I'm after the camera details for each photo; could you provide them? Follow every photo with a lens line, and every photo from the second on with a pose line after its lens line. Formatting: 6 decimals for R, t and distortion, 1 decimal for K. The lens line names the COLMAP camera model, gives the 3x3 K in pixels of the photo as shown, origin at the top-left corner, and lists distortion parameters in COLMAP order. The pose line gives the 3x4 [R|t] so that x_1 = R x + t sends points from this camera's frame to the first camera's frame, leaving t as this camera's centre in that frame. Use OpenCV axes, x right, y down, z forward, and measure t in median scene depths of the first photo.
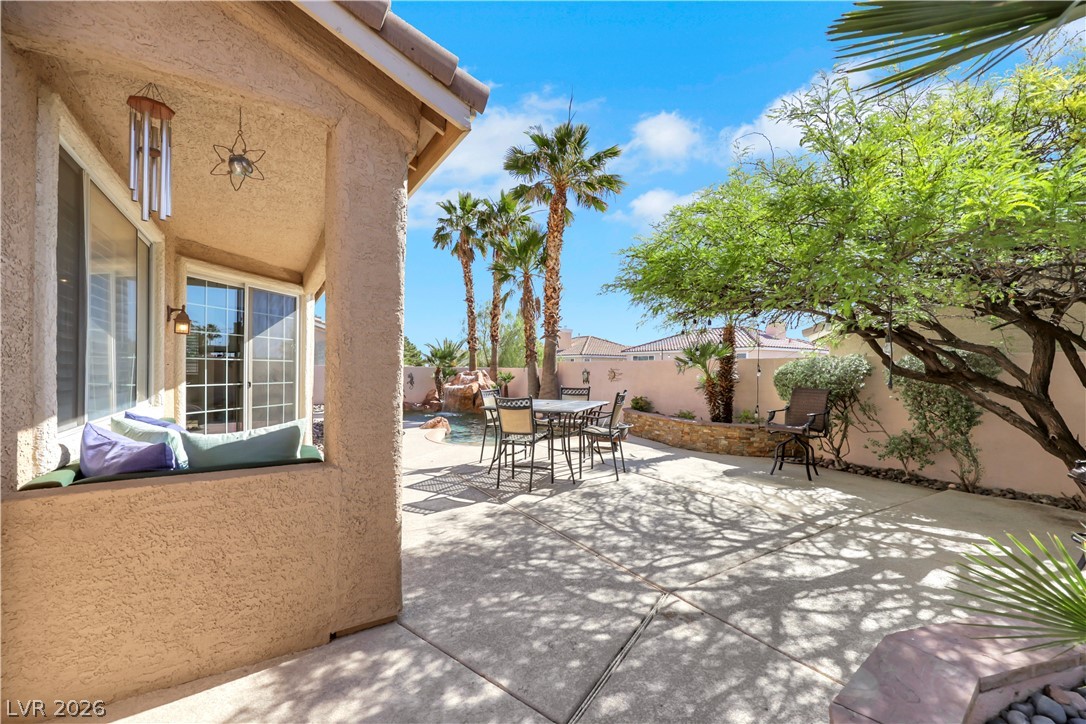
lens RADIAL K [[441.8, 0, 537.0], [0, 441.8, 371.9], [0, 0, 1]] dist [0.000312, 0.000018]
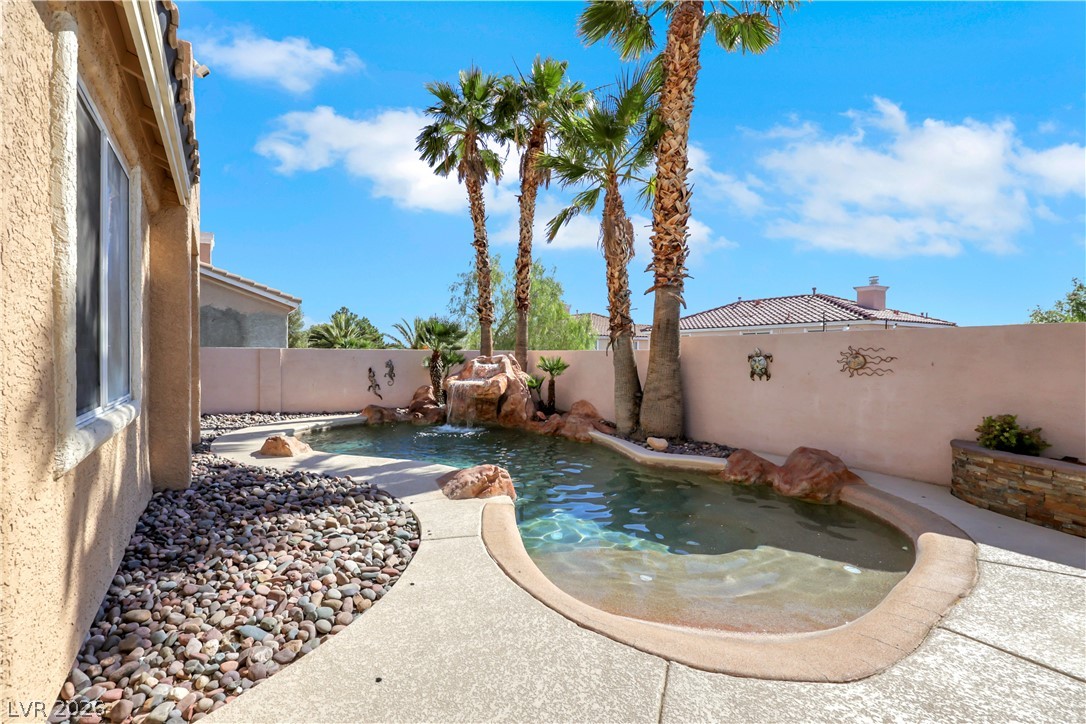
lens RADIAL K [[465.5, 0, 469.8], [0, 465.5, 362.6], [0, 0, 1]] dist [0.000708, -0.000131]
pose [[0.998303, -0.006472, -0.057880, -0.419800], [0.007099, 0.999918, 0.010630, 0.000586], [0.057806, -0.011023, 0.998267, 1.086366]]
